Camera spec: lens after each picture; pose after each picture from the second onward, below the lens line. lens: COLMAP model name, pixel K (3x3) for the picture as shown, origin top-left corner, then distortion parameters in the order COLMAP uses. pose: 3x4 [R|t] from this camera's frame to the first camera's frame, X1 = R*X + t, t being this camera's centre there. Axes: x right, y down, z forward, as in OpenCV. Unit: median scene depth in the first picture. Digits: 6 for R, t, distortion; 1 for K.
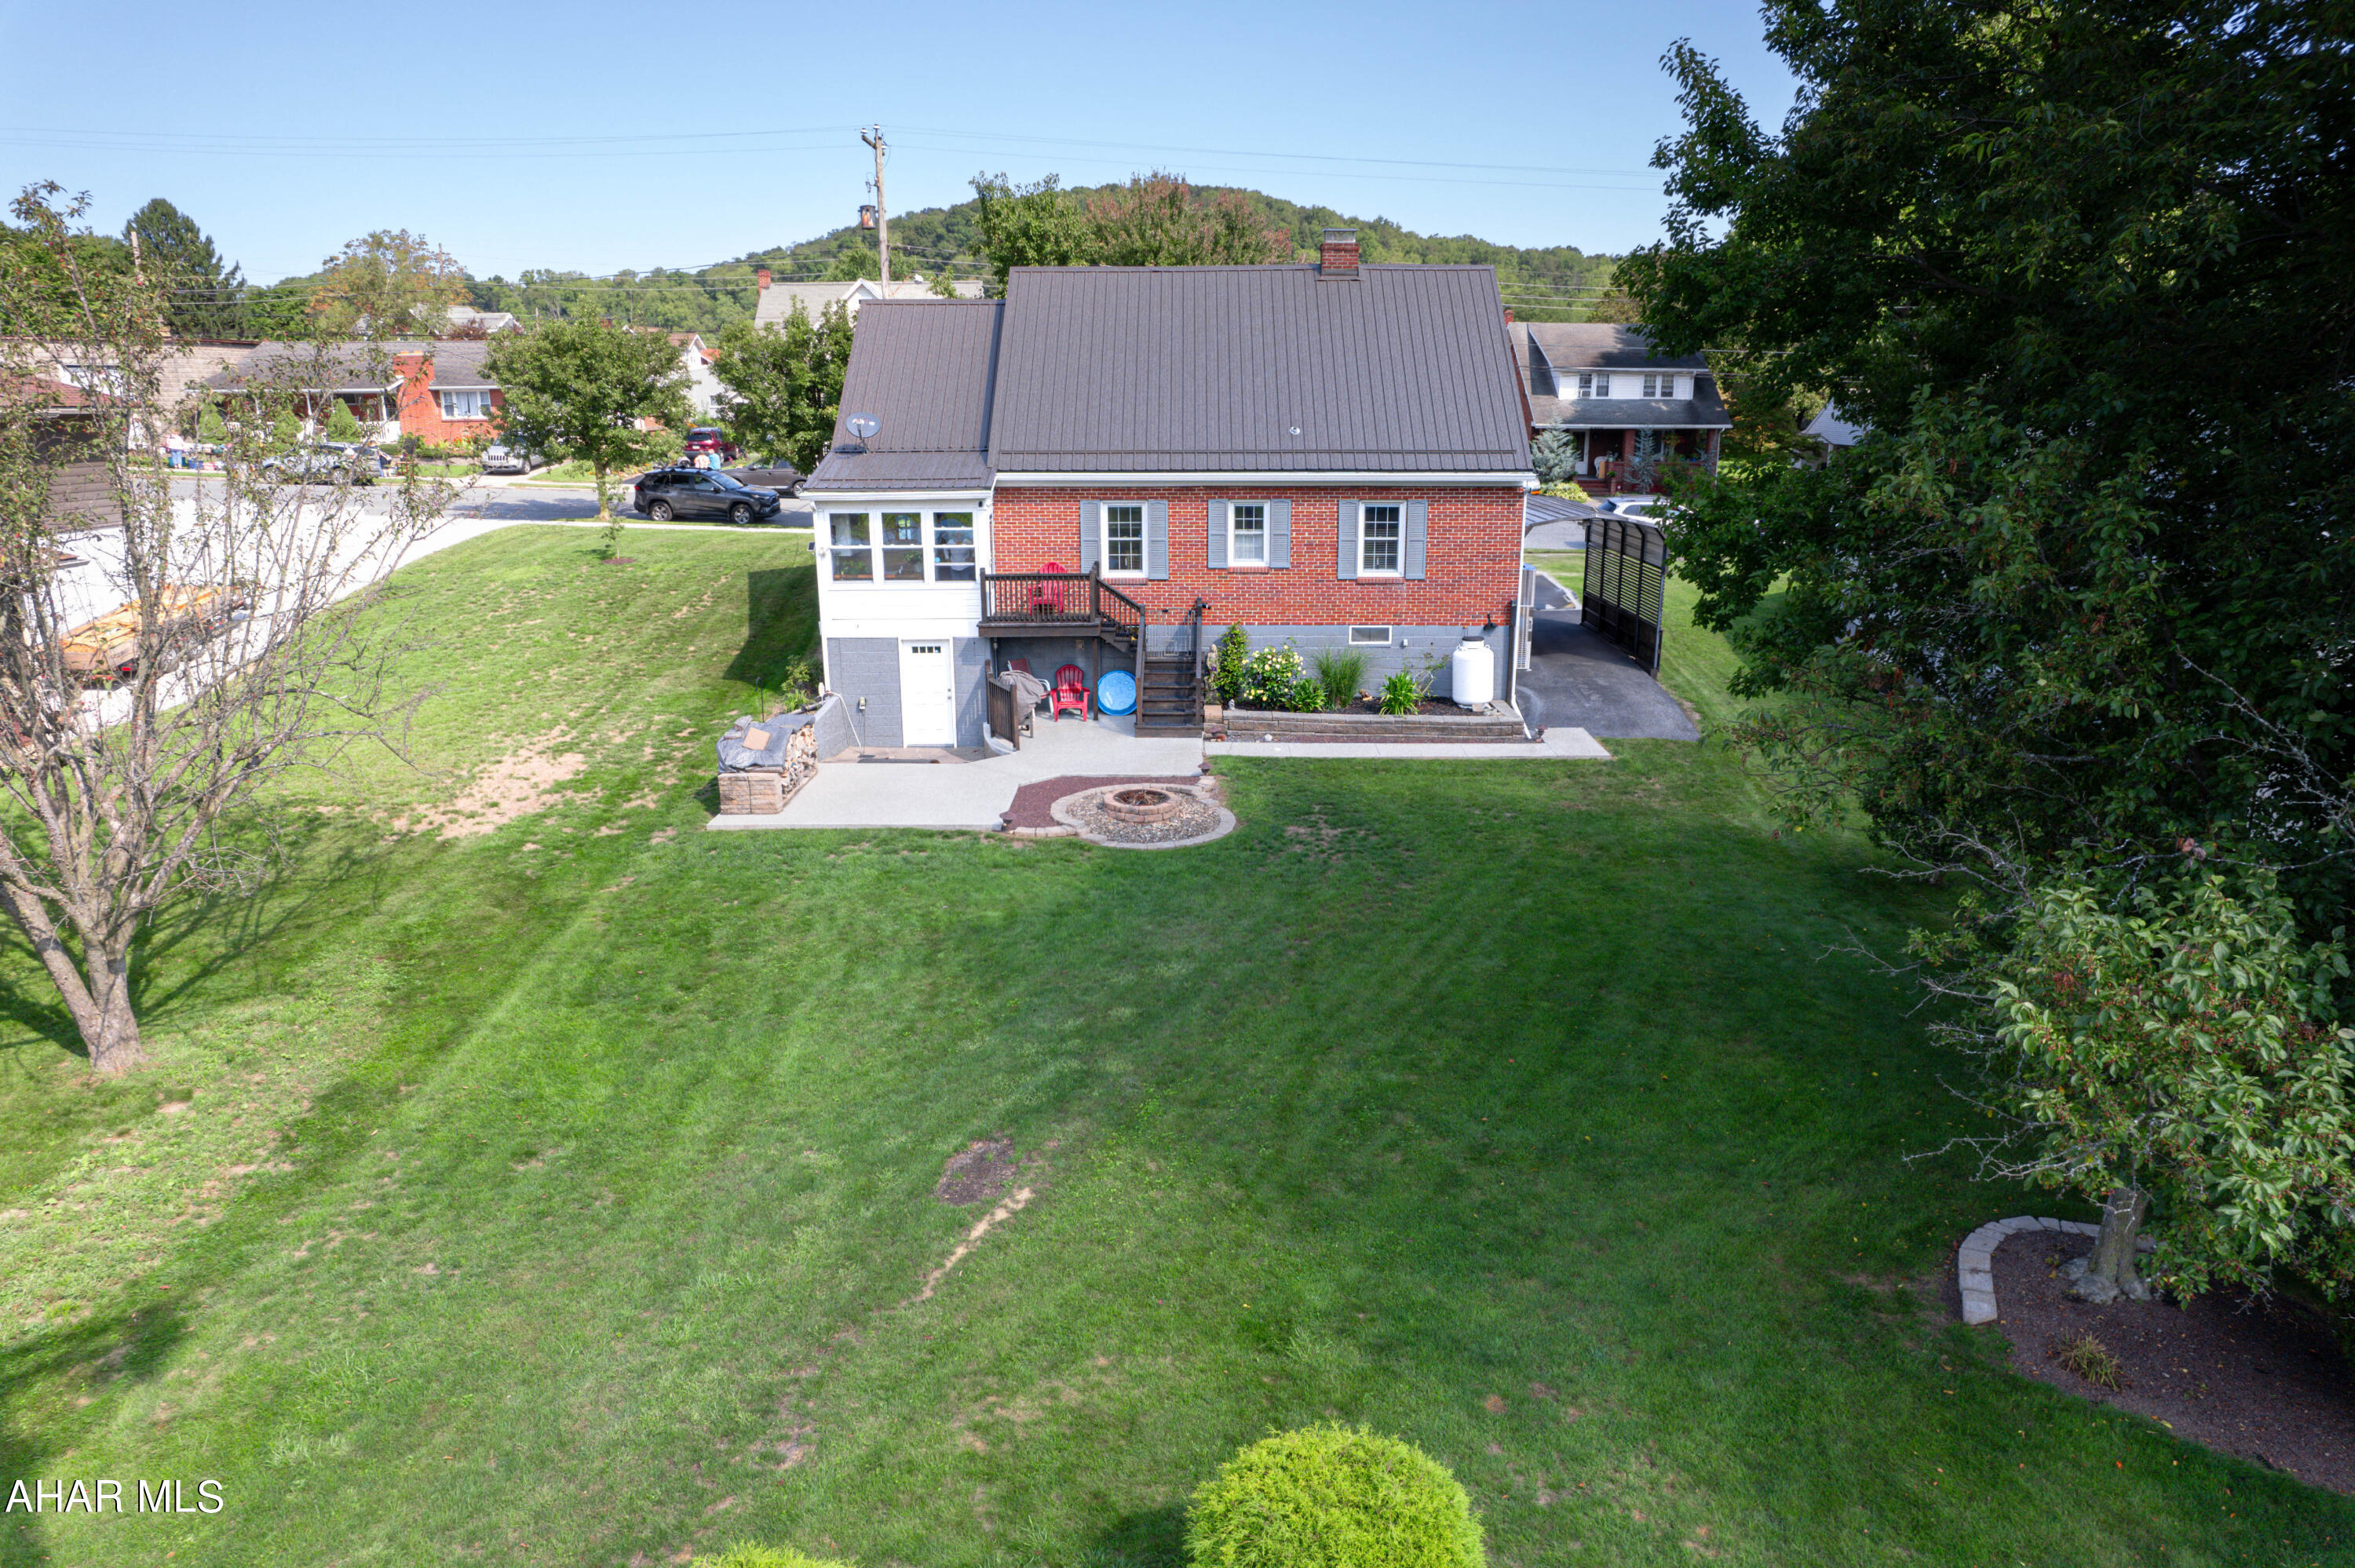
lens RADIAL K [[1508.1, 0, 1178.7], [0, 1508.1, 793.3], [0, 0, 1]] dist [-0.068163, 0.059883]
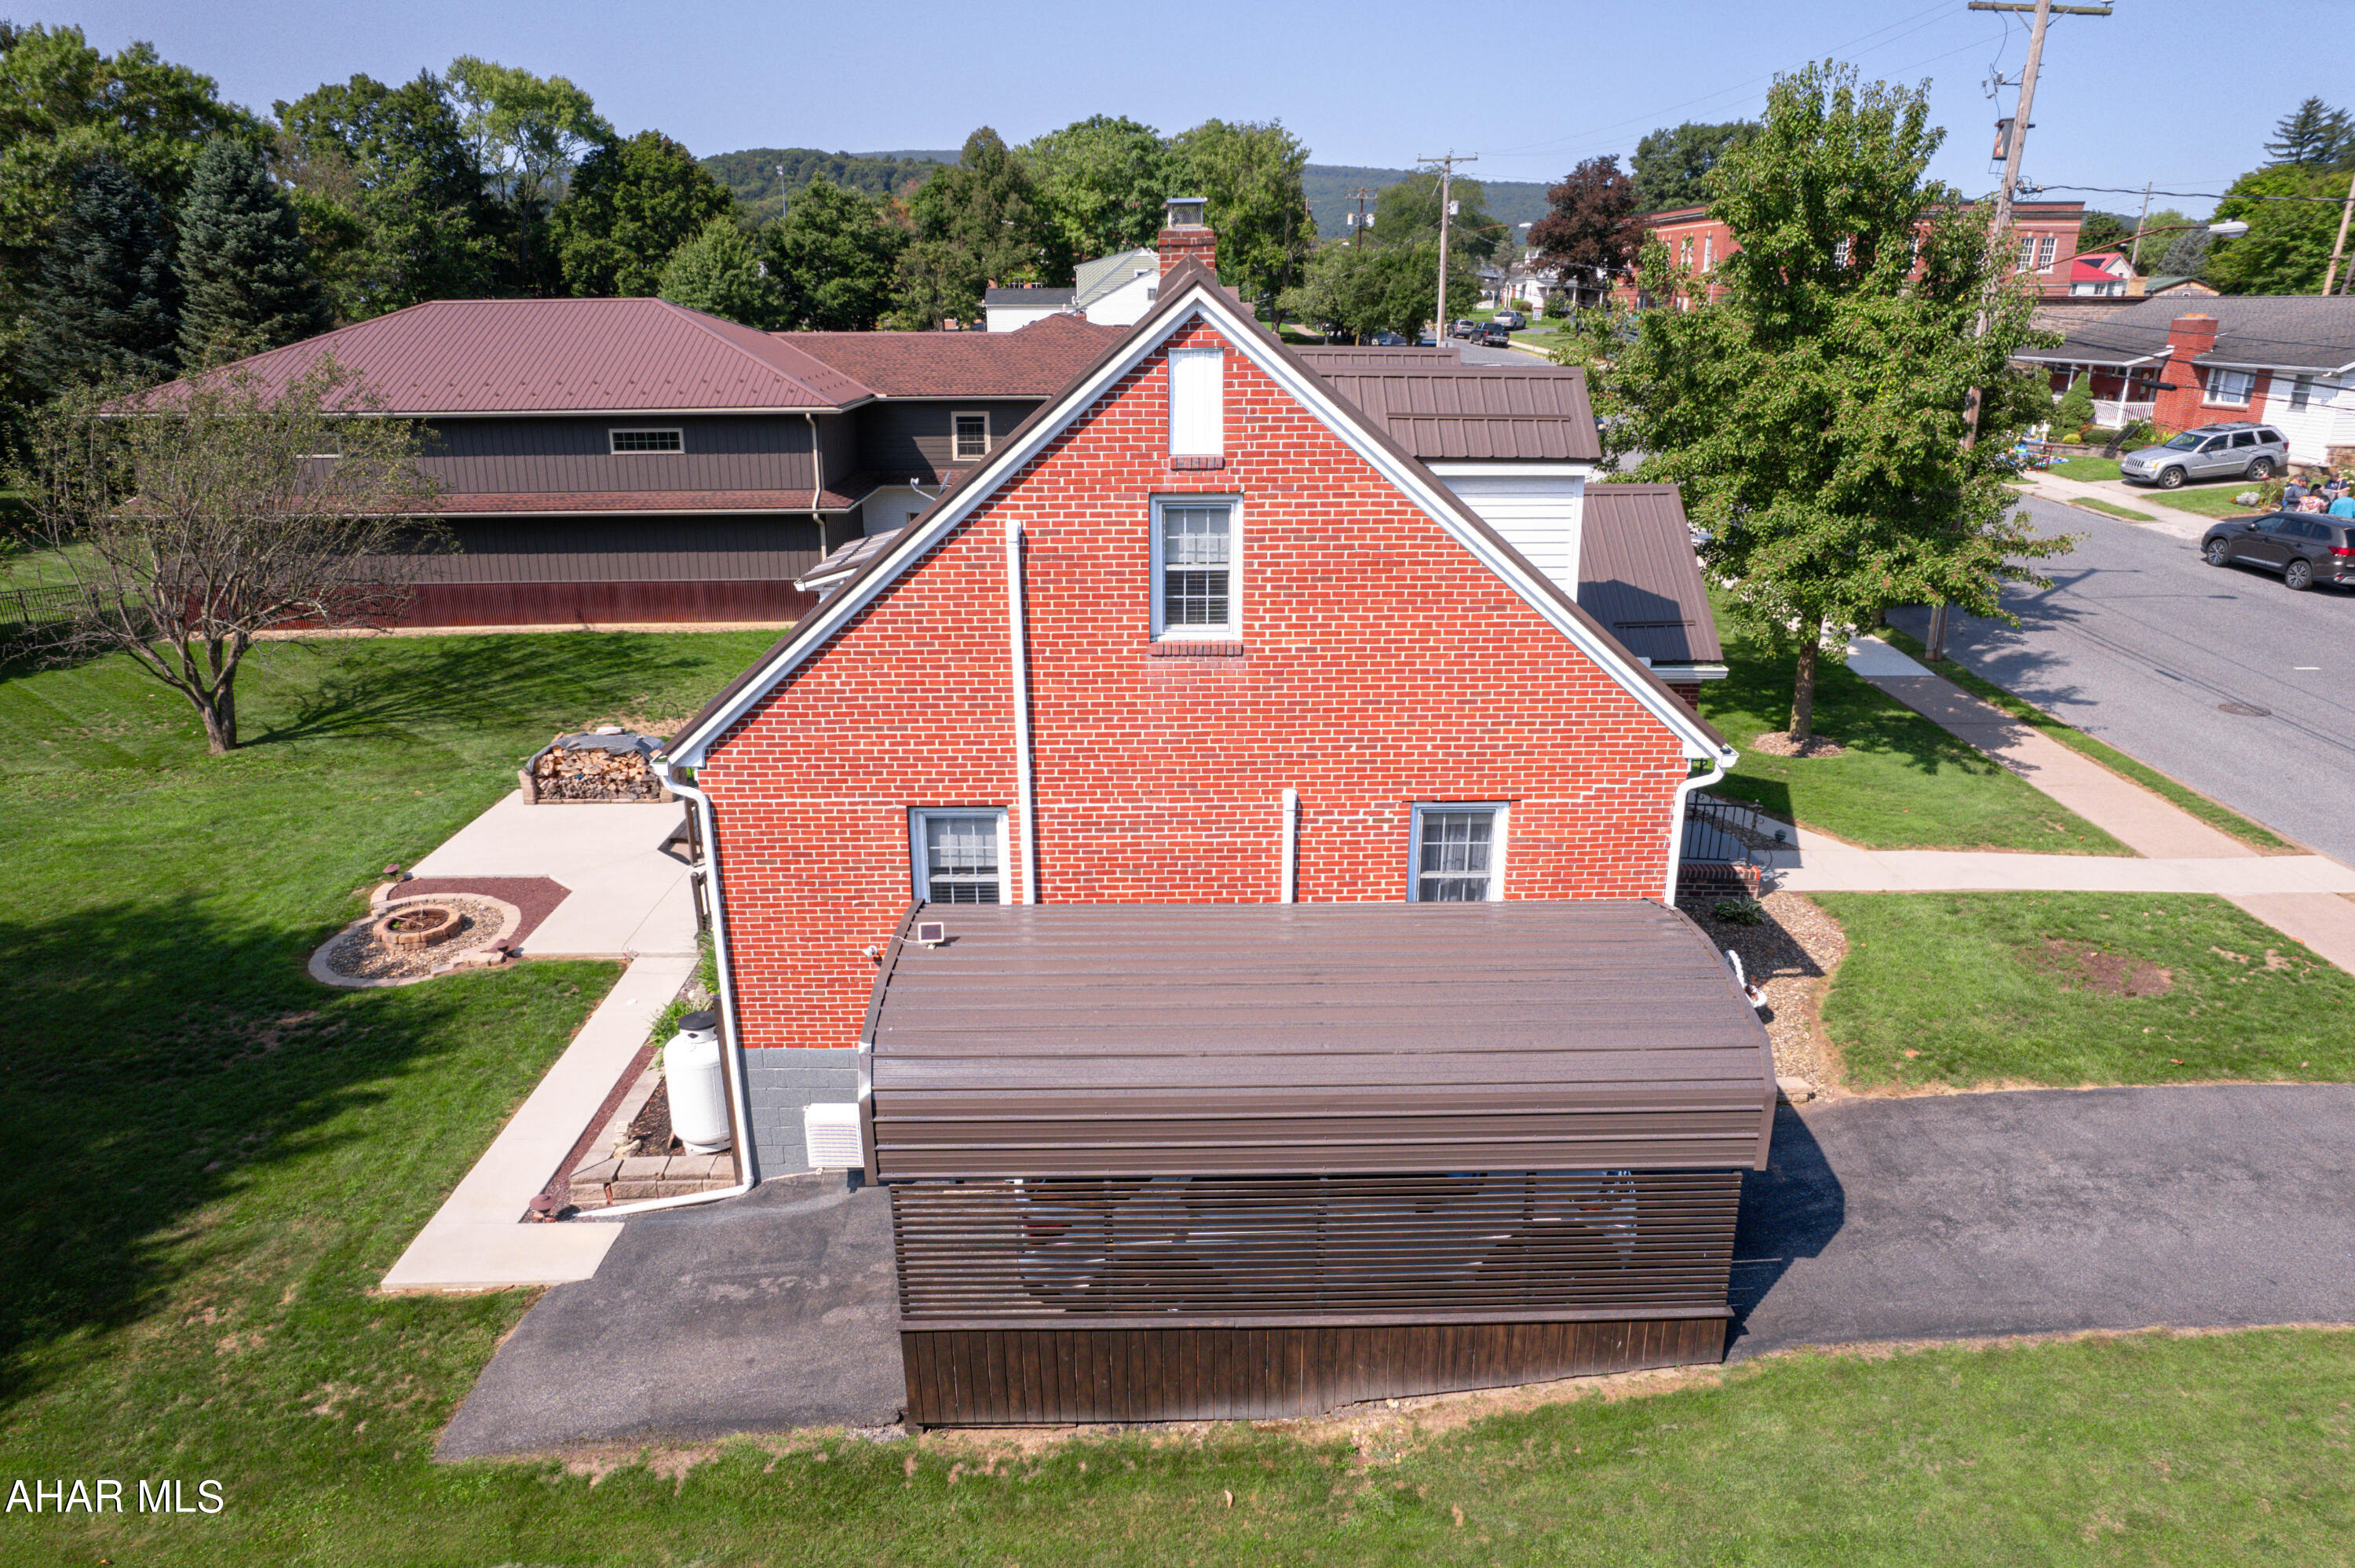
lens RADIAL K [[1508.1, 0, 1182.8], [0, 1508.1, 794.6], [0, 0, 1]] dist [-0.068163, 0.059883]
pose [[0.025347, 0.315268, -0.948664, 0.680217], [-0.258299, 0.918810, 0.298445, -0.379336], [0.965732, 0.237475, 0.104722, 1.092686]]
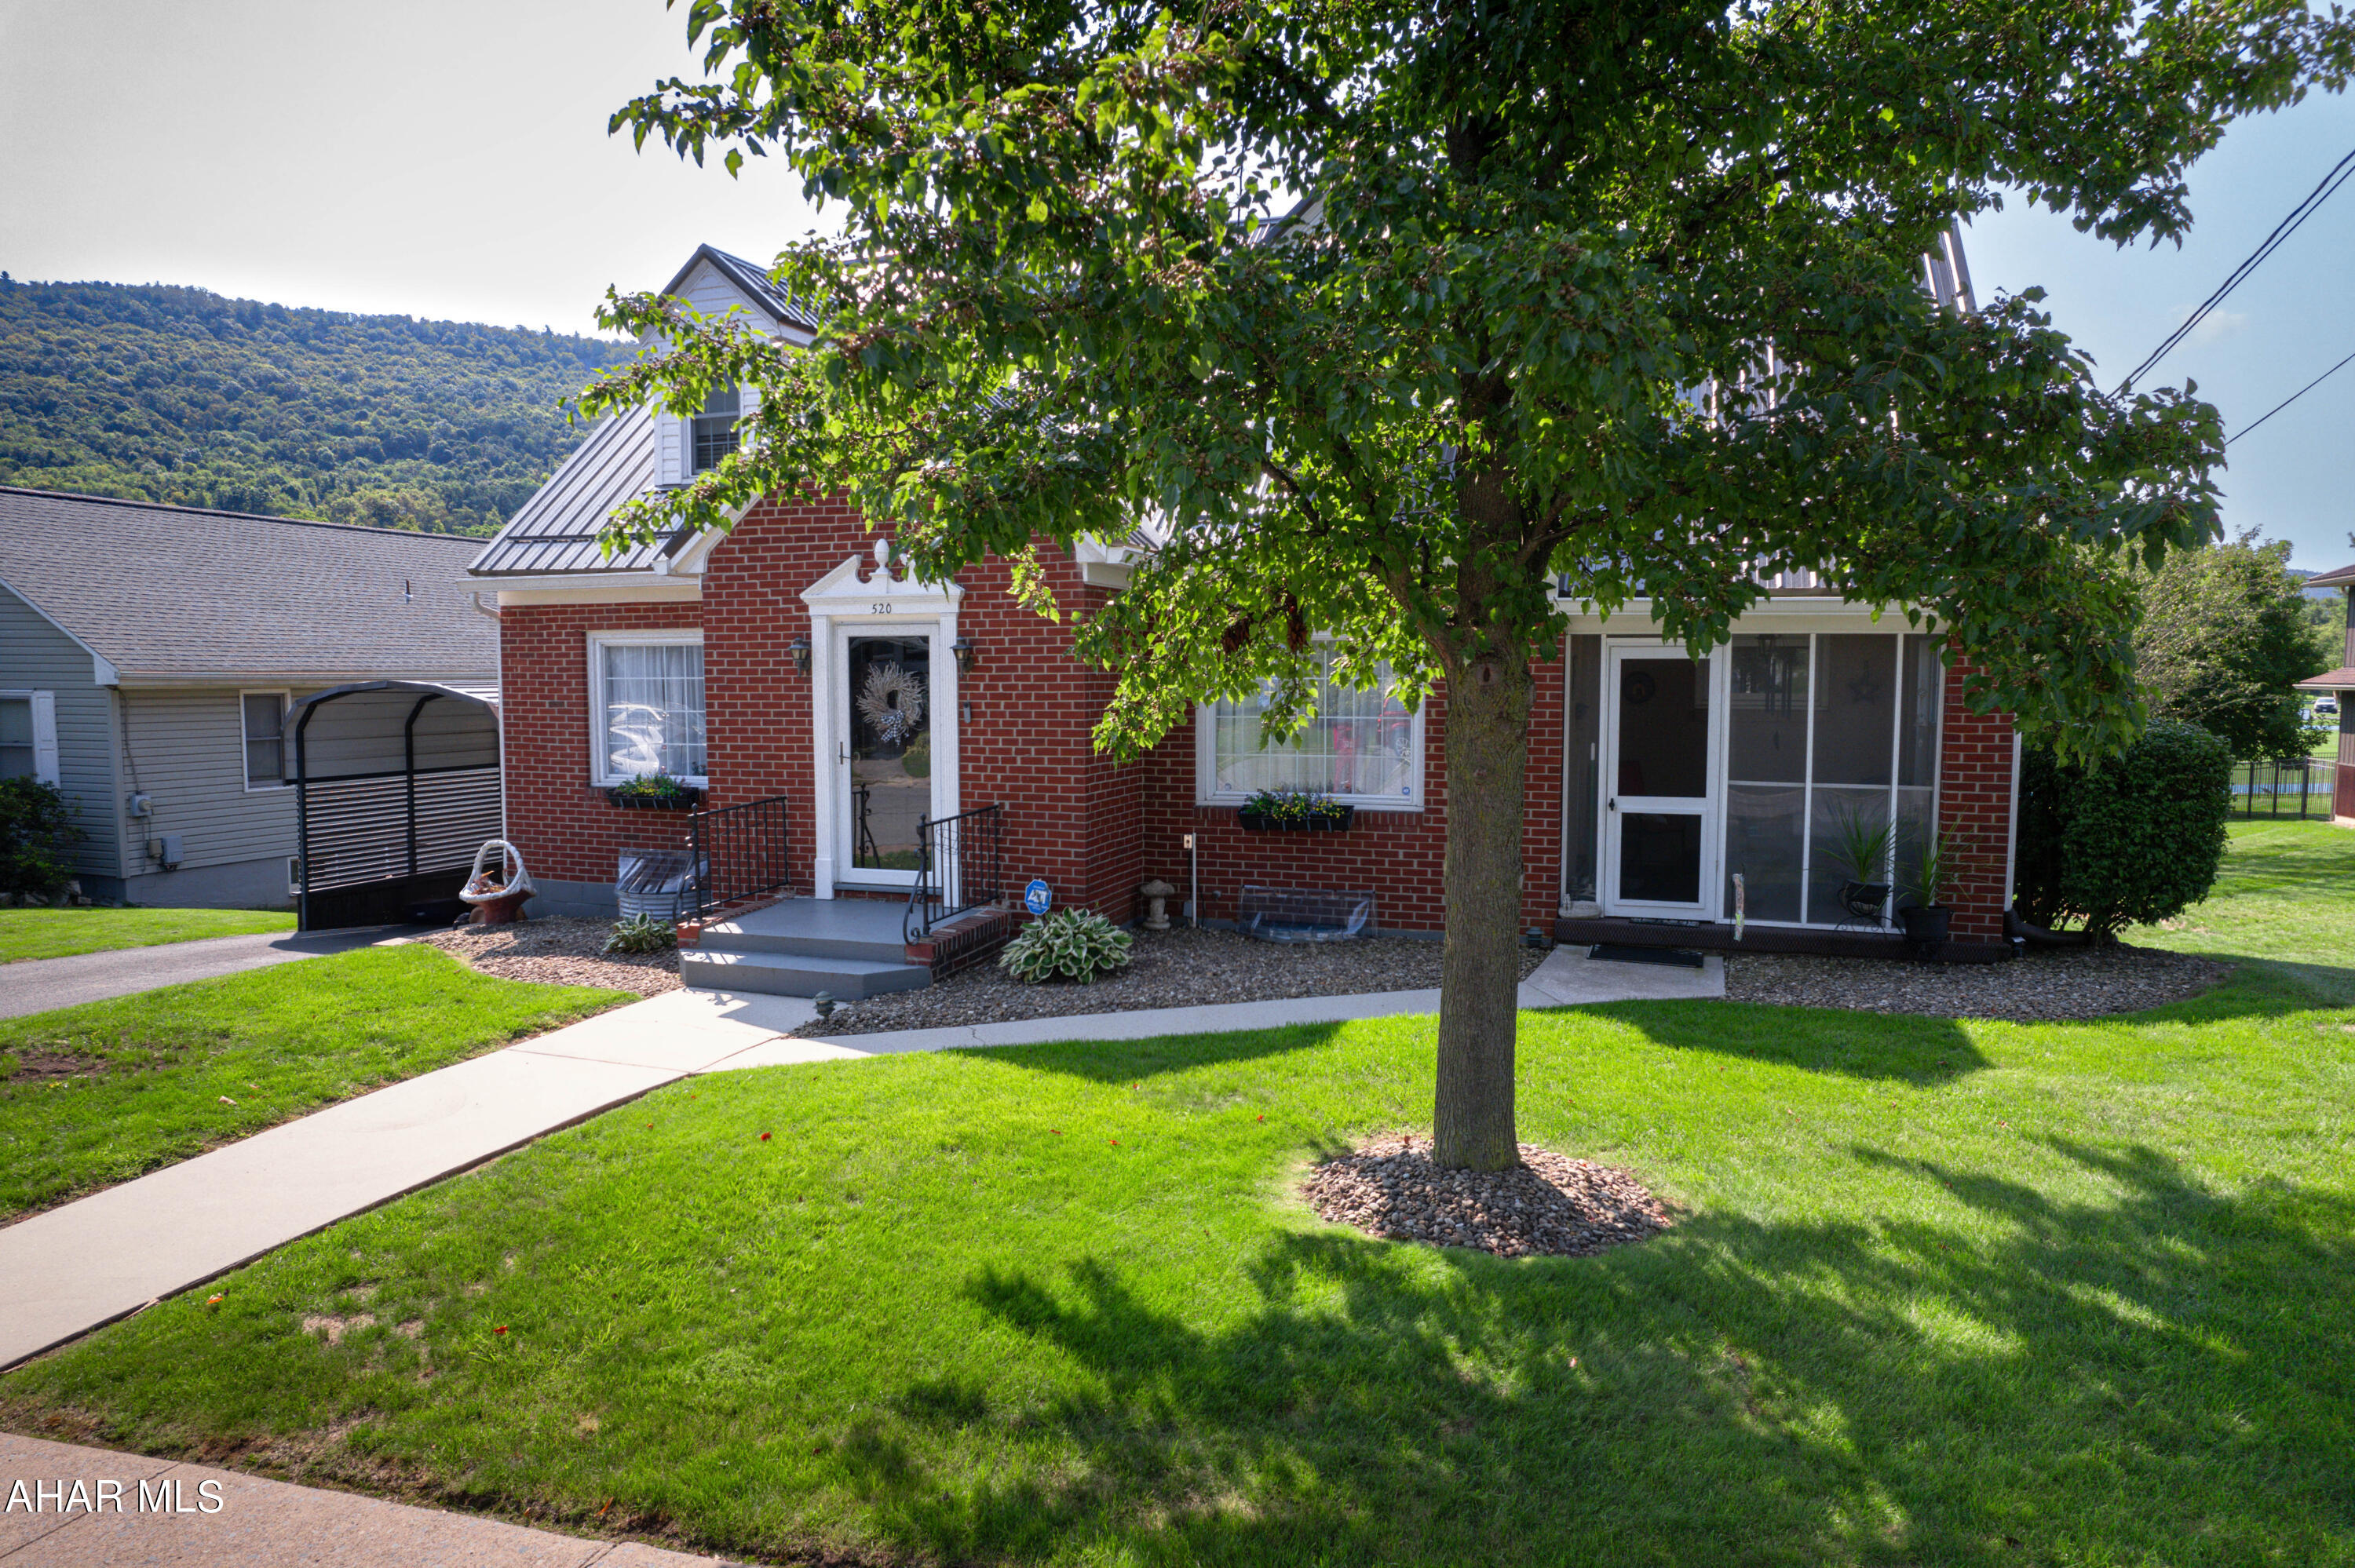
lens RADIAL K [[1508.1, 0, 1187.2], [0, 1508.1, 787.2], [0, 0, 1]] dist [-0.068163, 0.059883]
pose [[-0.948295, -0.021819, 0.316640, -0.150766], [0.084723, 0.944033, 0.318784, -0.369310], [-0.305875, 0.329128, -0.893373, 1.696490]]
